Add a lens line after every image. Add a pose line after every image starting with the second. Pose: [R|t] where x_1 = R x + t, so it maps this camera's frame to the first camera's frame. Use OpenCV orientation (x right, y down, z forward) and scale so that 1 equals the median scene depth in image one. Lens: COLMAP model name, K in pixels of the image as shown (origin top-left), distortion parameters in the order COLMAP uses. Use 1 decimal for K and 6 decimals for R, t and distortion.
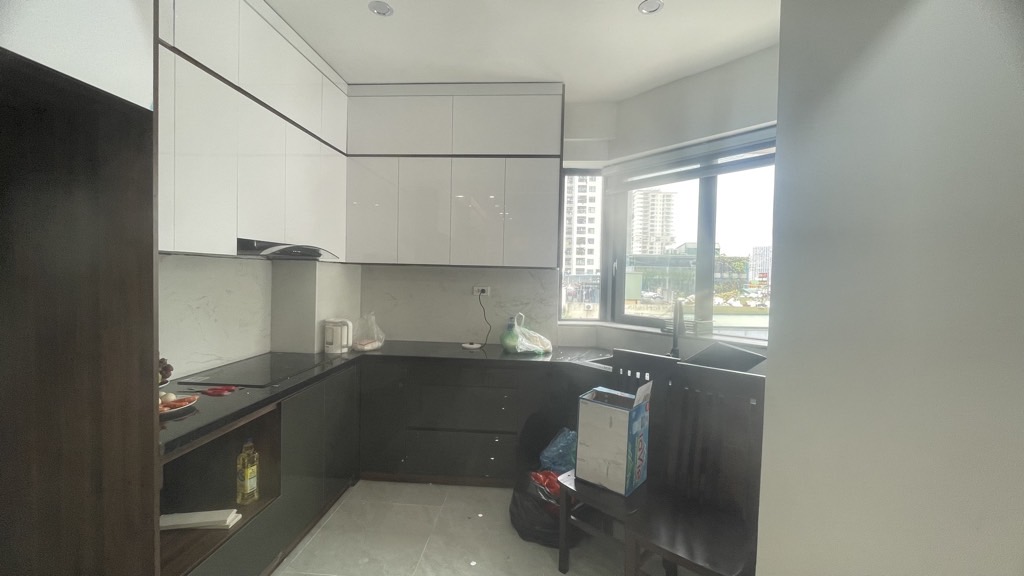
lens RADIAL K [[412.1, 0, 514.0], [0, 412.1, 288.3], [0, 0, 1]] dist [0.000450, 0.000047]
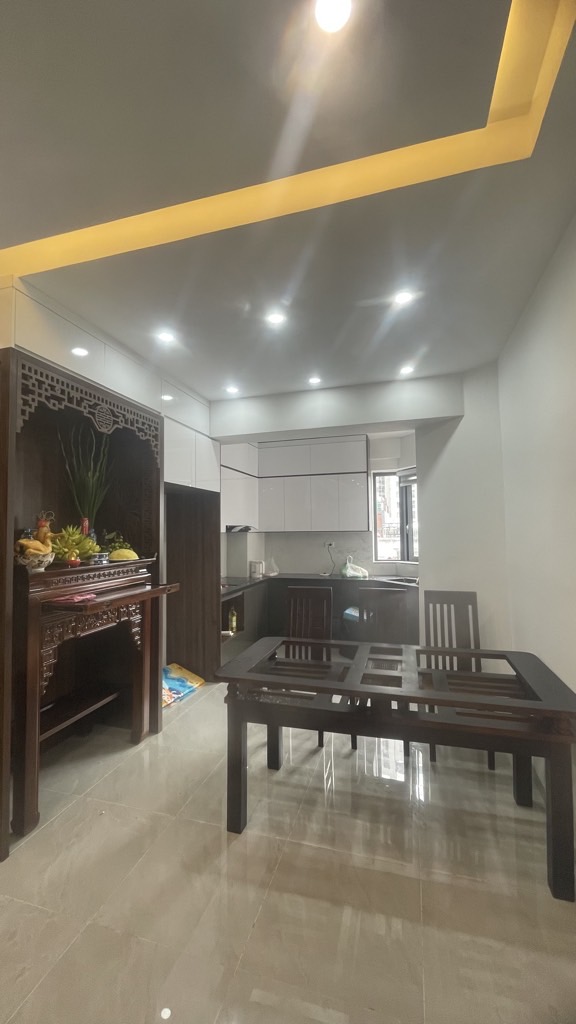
lens RADIAL K [[412.1, 0, 290.0], [0, 412.1, 509.2], [0, 0, 1]] dist [0.000450, 0.000047]
pose [[0.974354, -0.045980, -0.220274, 0.173325], [0.027025, 0.995727, -0.088308, 0.007362], [0.223393, 0.080090, 0.971433, -0.887137]]
